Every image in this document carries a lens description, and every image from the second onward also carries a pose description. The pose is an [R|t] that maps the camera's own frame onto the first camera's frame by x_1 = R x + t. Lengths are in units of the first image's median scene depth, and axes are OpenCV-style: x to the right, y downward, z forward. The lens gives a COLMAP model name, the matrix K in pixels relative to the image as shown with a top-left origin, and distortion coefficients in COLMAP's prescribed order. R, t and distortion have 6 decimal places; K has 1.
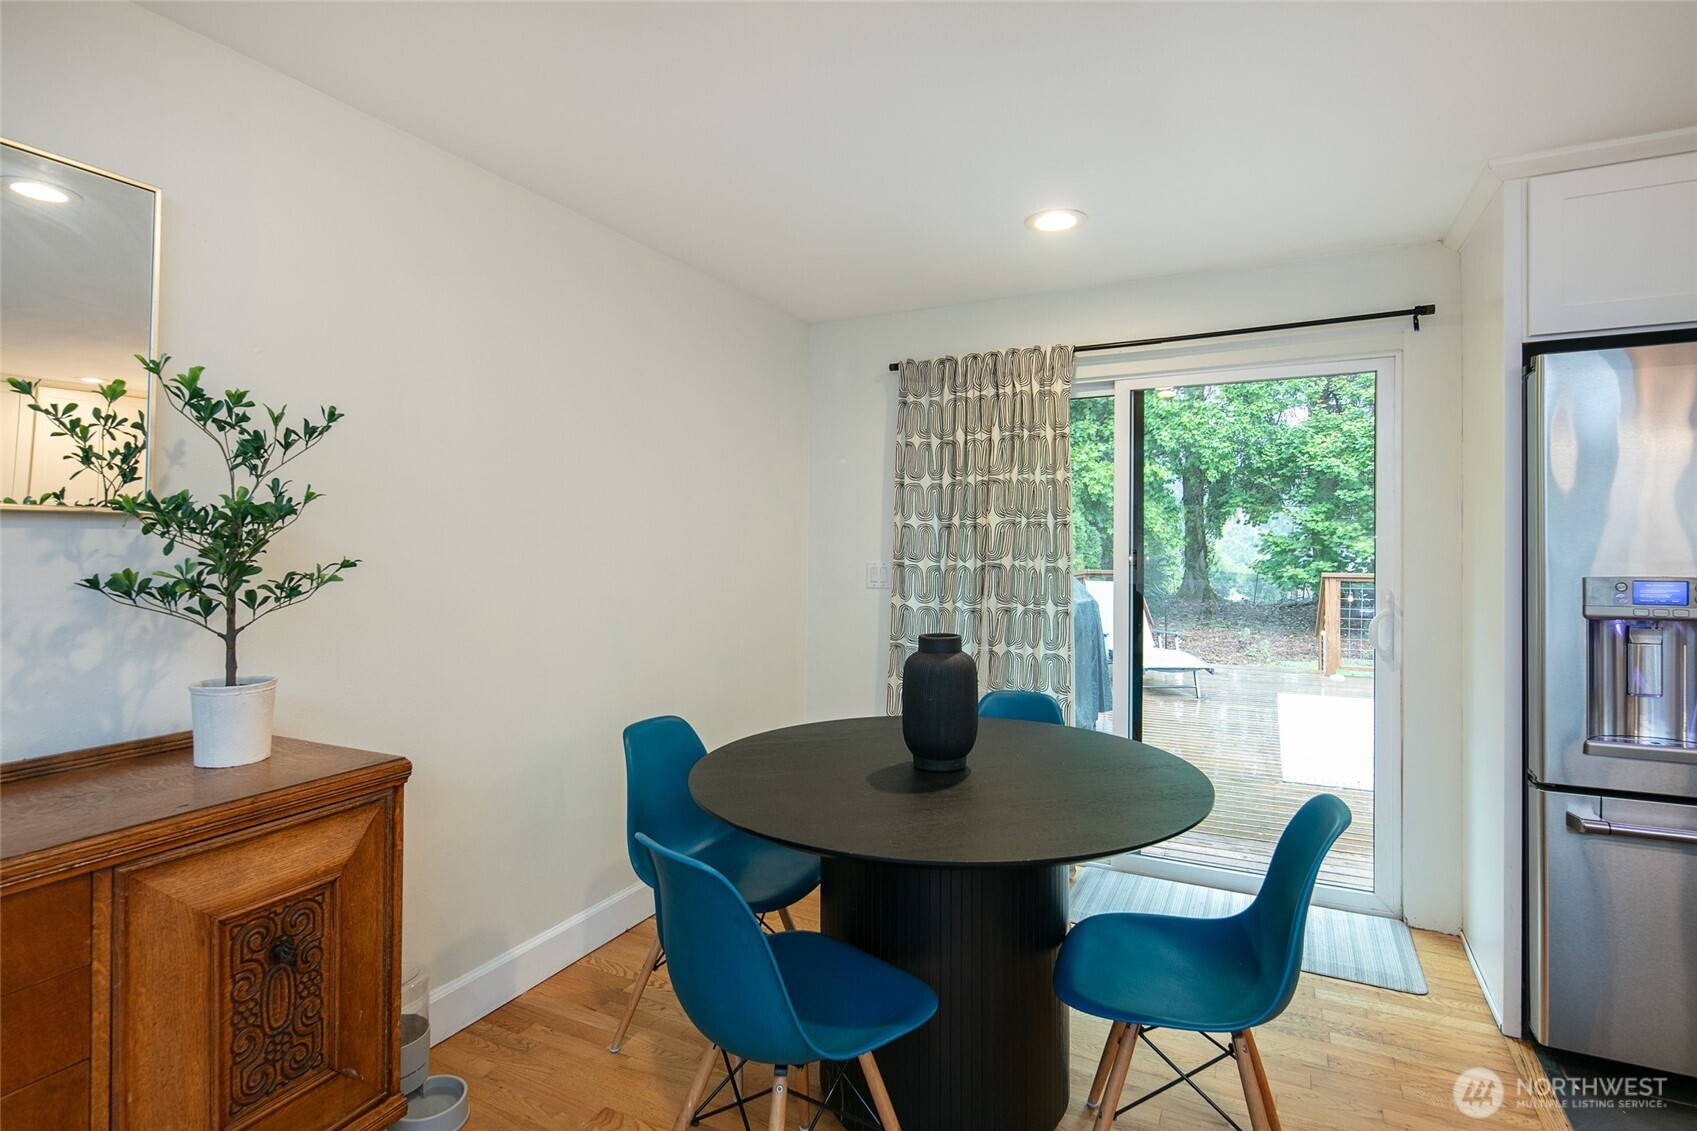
lens RADIAL K [[807.3, 0, 882.3], [0, 807.3, 537.5], [0, 0, 1]] dist [0.000171, 0.000018]
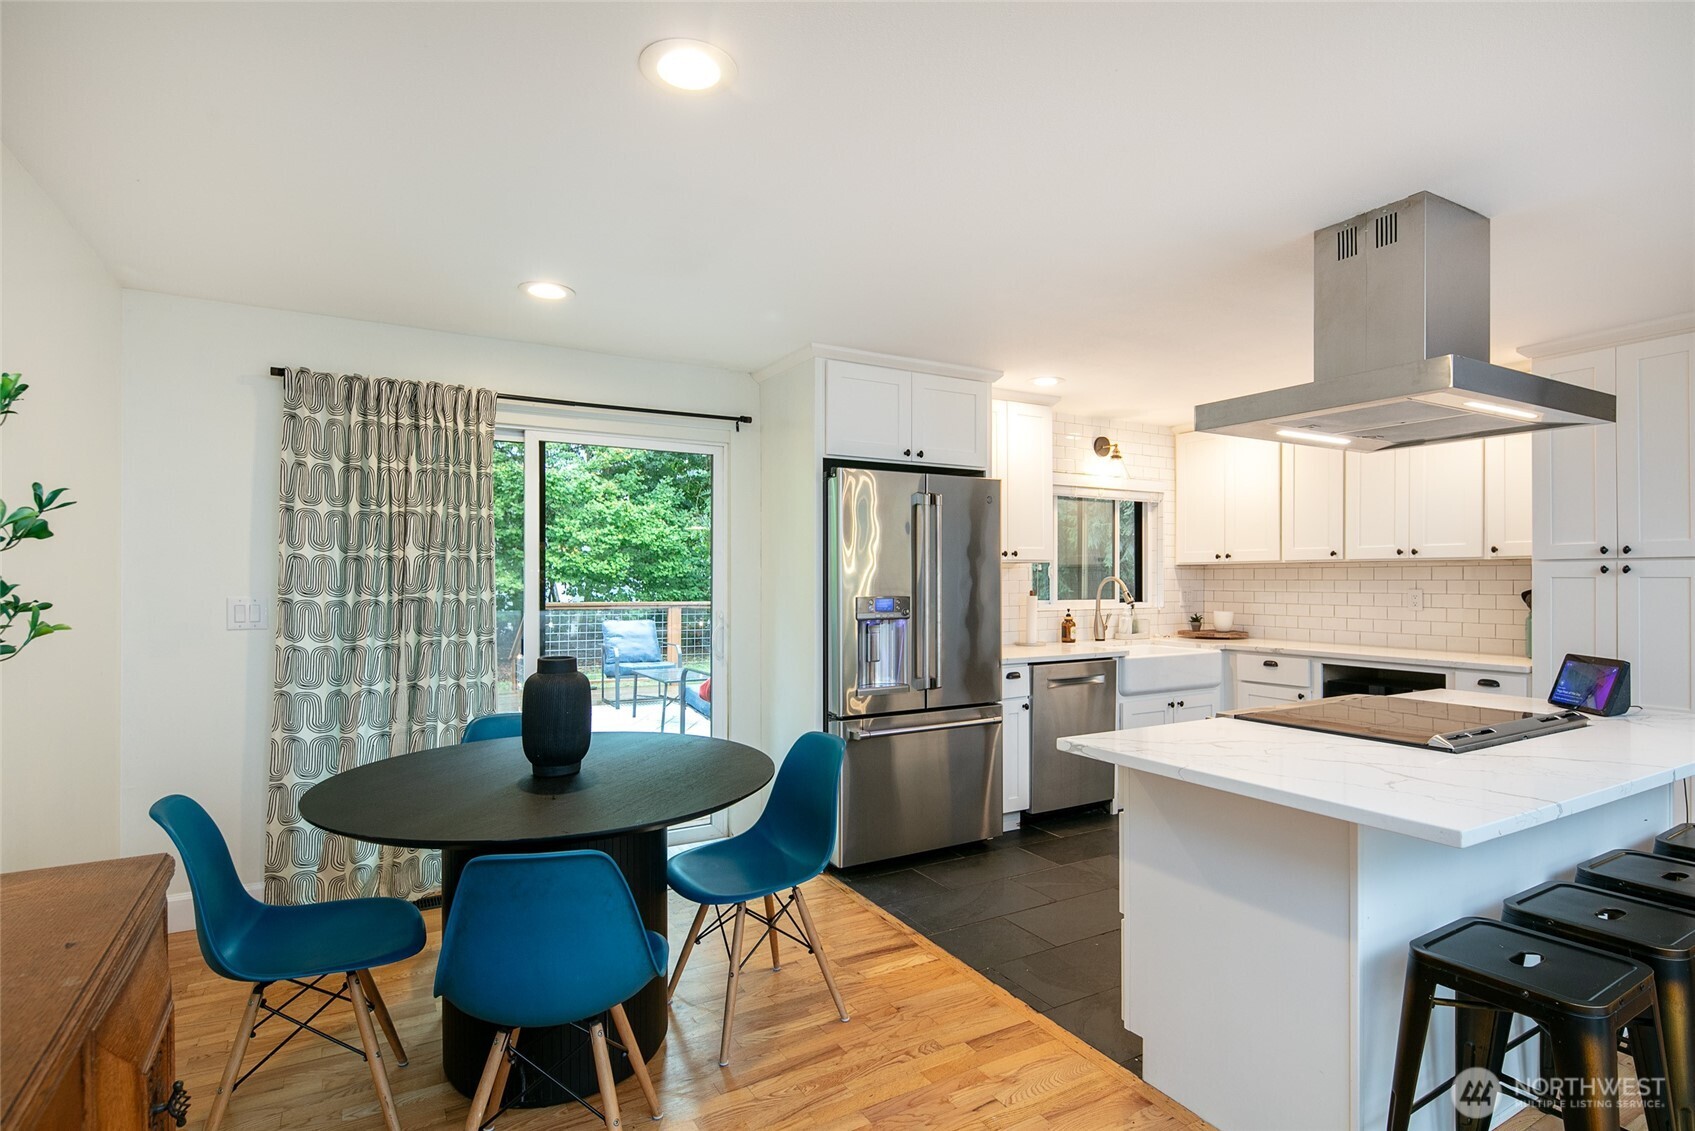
lens RADIAL K [[830.6, 0, 812.9], [0, 830.6, 585.5], [0, 0, 1]] dist [-0.002382, -0.001576]
pose [[0.575442, -0.005708, 0.817822, -0.409941], [-0.009133, 0.999868, 0.013404, 0.000055], [-0.817791, -0.015182, 0.575315, 0.020050]]
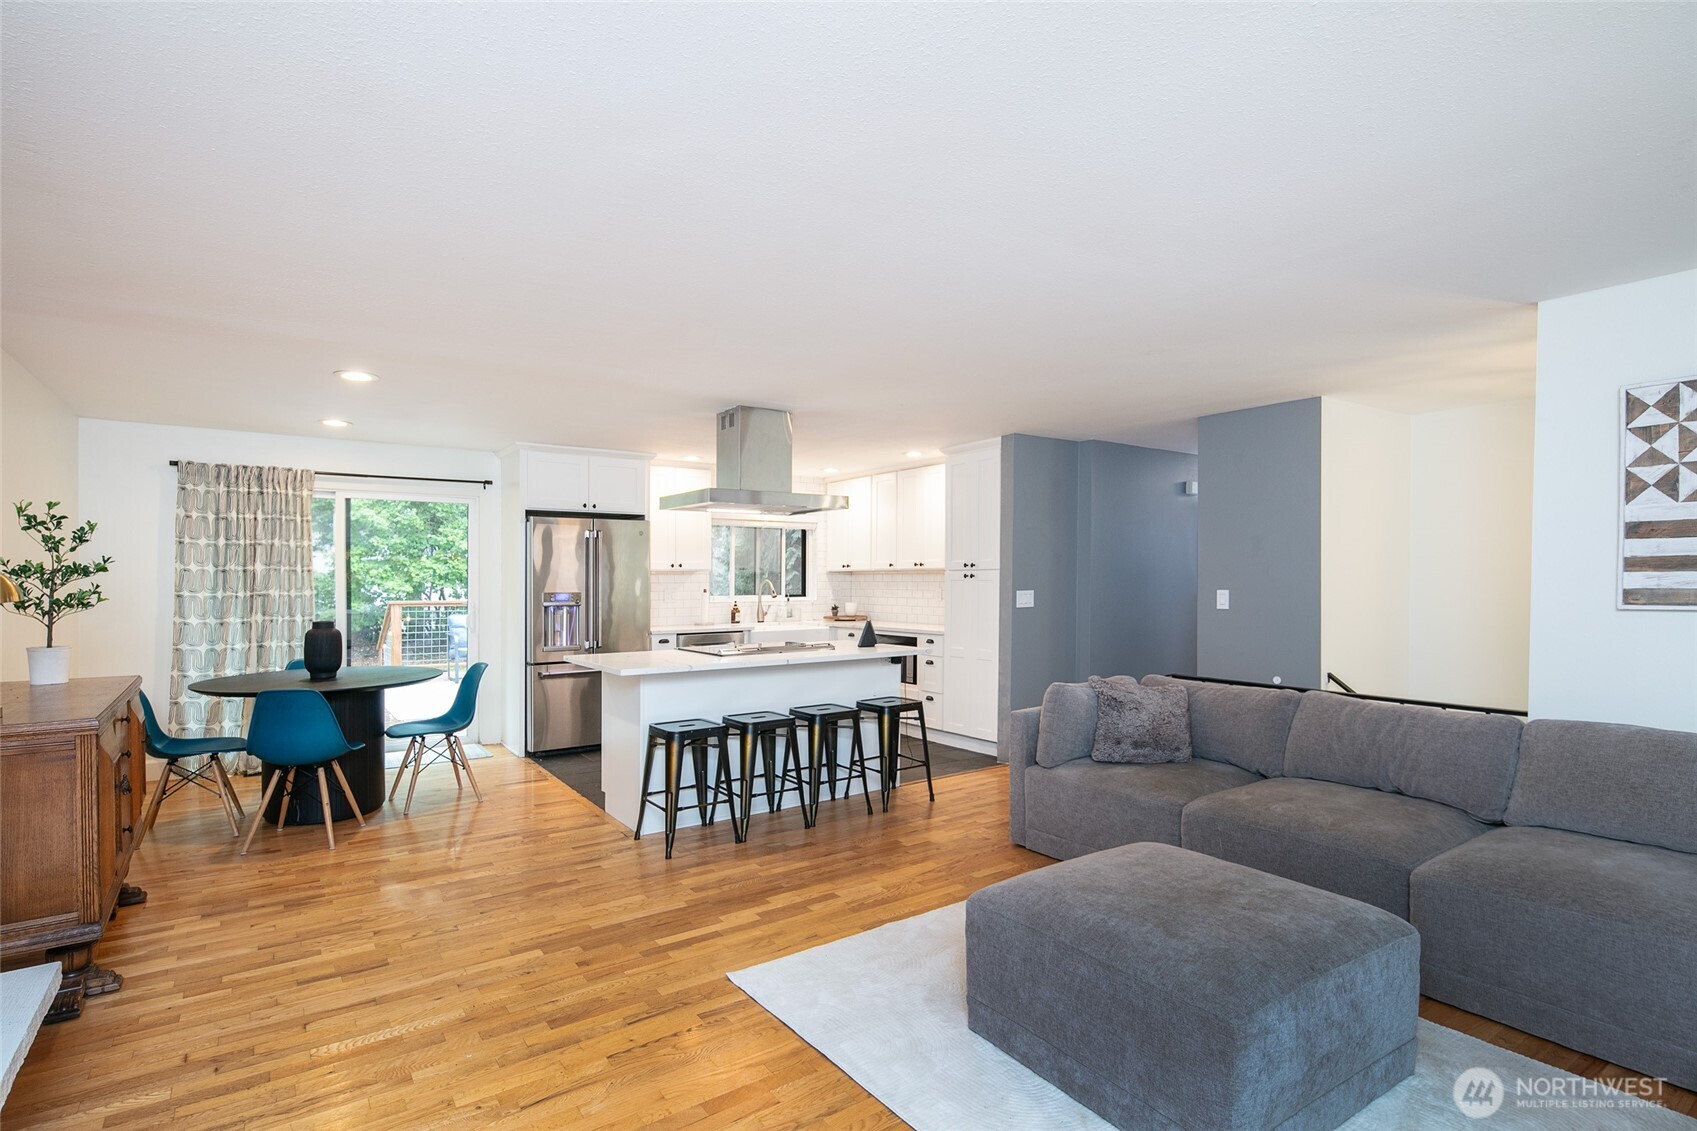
lens RADIAL K [[826.4, 0, 844.7], [0, 826.4, 589.7], [0, 0, 1]] dist [-0.013777, -0.000480]
pose [[0.473633, -0.009682, 0.880669, -0.784377], [-0.007505, 0.999859, 0.015028, -0.010286], [-0.880691, -0.013727, 0.473493, -0.868579]]
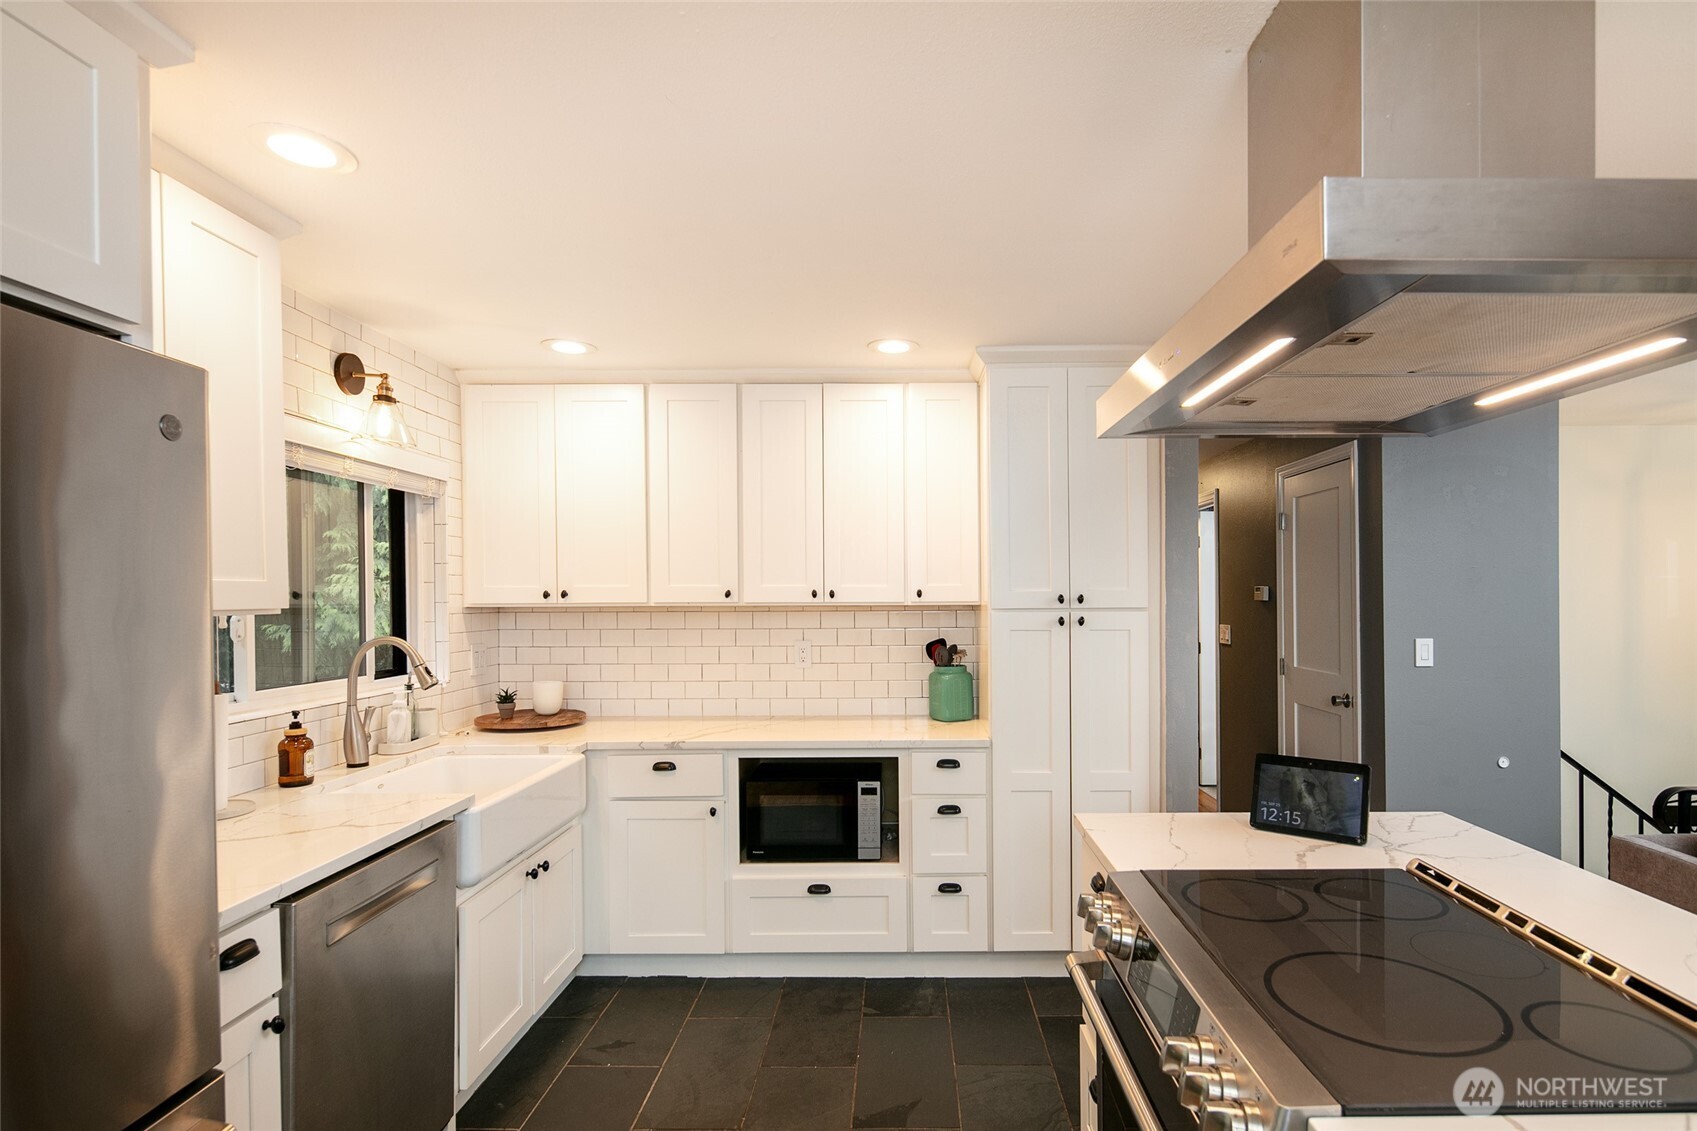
lens RADIAL K [[877.6, 0, 909.3], [0, 877.6, 606.7], [0, 0, 1]] dist [-0.000110, -0.000308]
pose [[-0.443411, -0.007683, 0.896285, 0.241960], [-0.005546, 0.999968, 0.005828, -0.036558], [-0.896301, -0.002386, -0.443439, 0.389134]]
